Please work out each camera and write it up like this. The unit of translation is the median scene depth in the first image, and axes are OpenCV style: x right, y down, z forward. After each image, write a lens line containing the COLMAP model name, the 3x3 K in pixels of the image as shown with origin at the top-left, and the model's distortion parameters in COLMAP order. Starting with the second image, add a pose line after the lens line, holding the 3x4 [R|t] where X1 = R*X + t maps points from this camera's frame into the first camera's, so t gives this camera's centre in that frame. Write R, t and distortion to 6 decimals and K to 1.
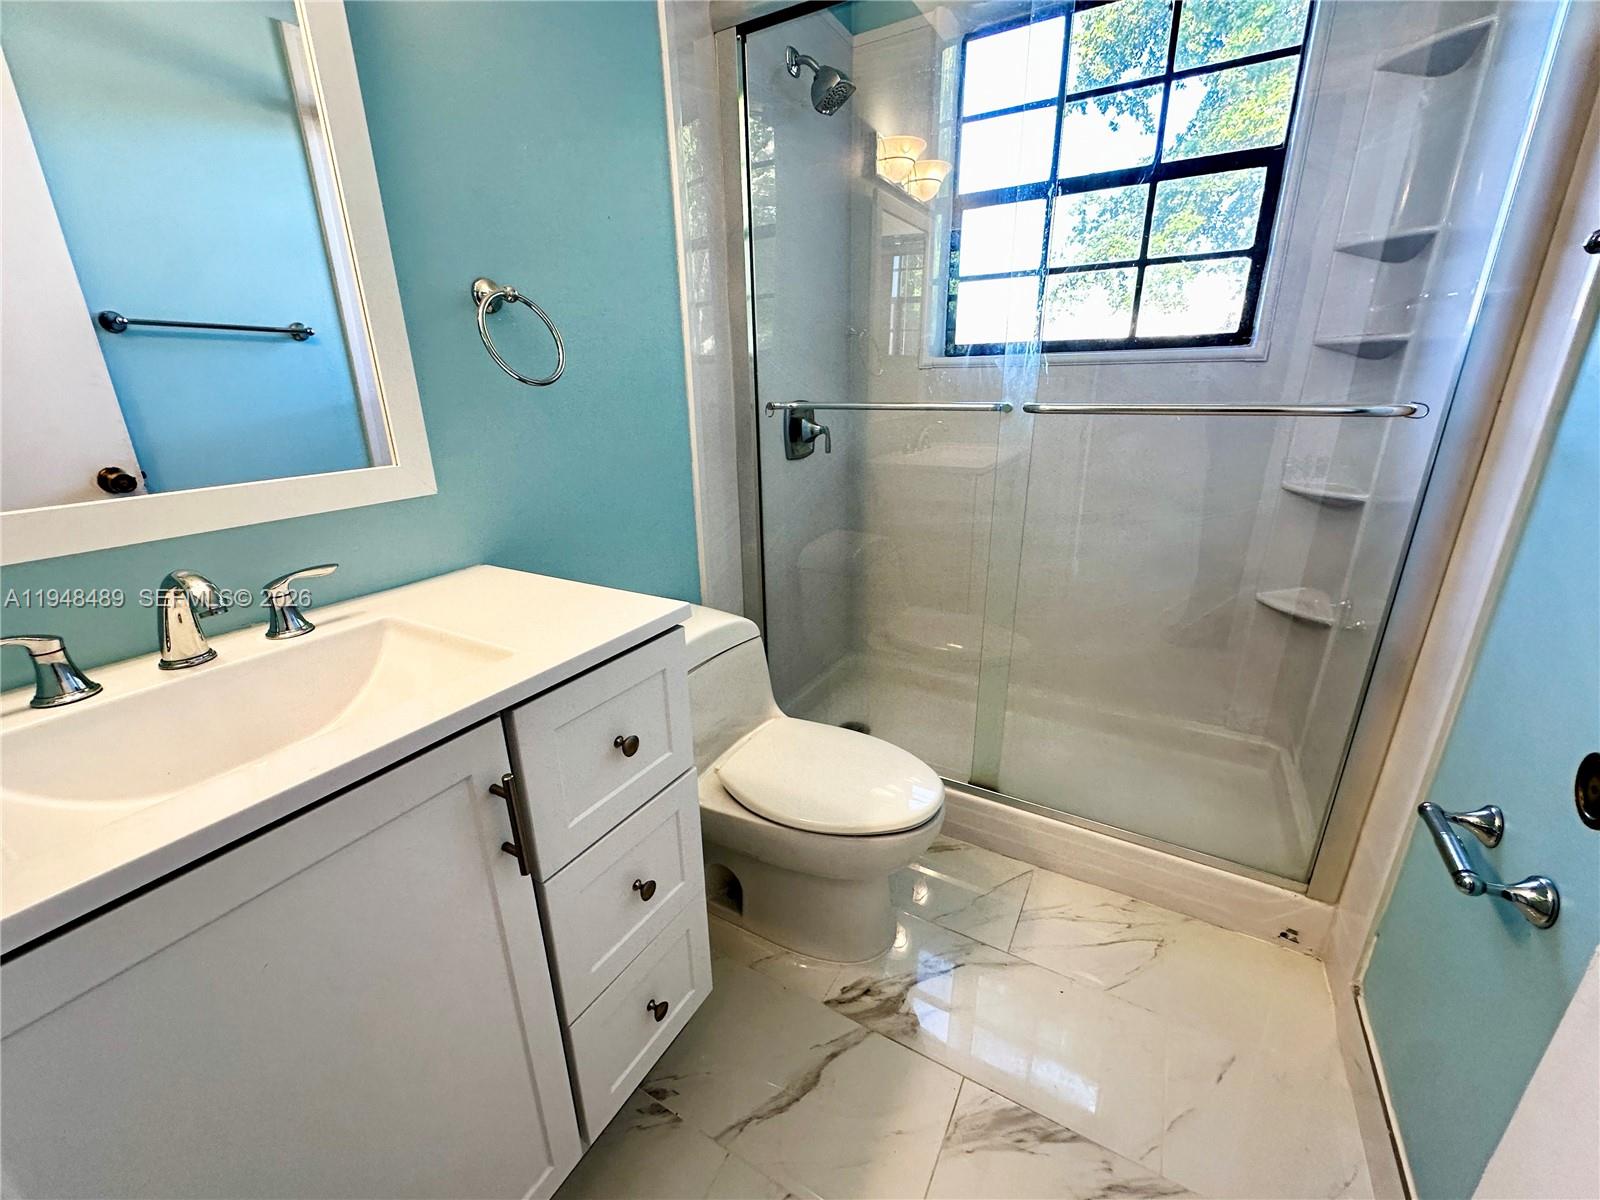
lens RADIAL K [[637.0, 0, 797.5], [0, 637.0, 601.7], [0, 0, 1]] dist [-0.010337, 0.000388]
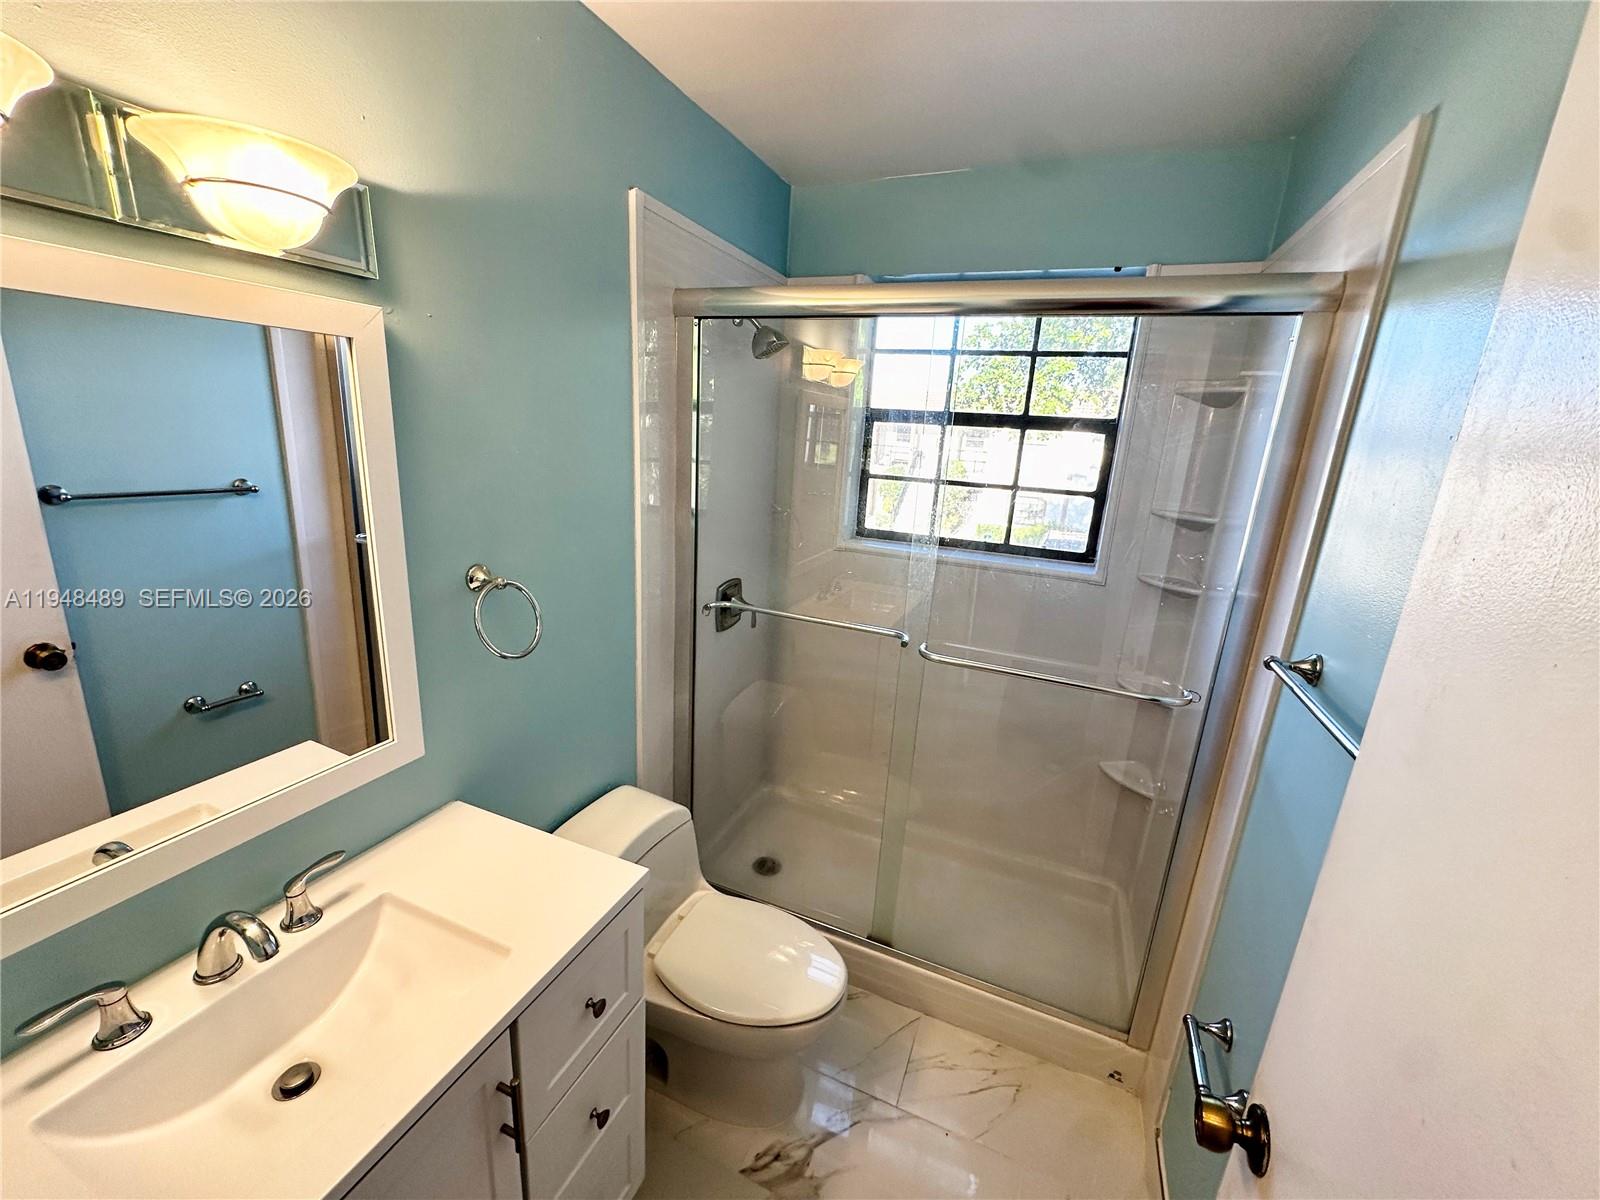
lens RADIAL K [[637.0, 0, 800.5], [0, 637.0, 595.5], [0, 0, 1]] dist [-0.010337, 0.000388]
pose [[0.988123, 0.040932, 0.148112, -0.048801], [-0.030195, 0.996799, -0.074032, -0.256579], [-0.150668, 0.068680, 0.986196, -0.168206]]
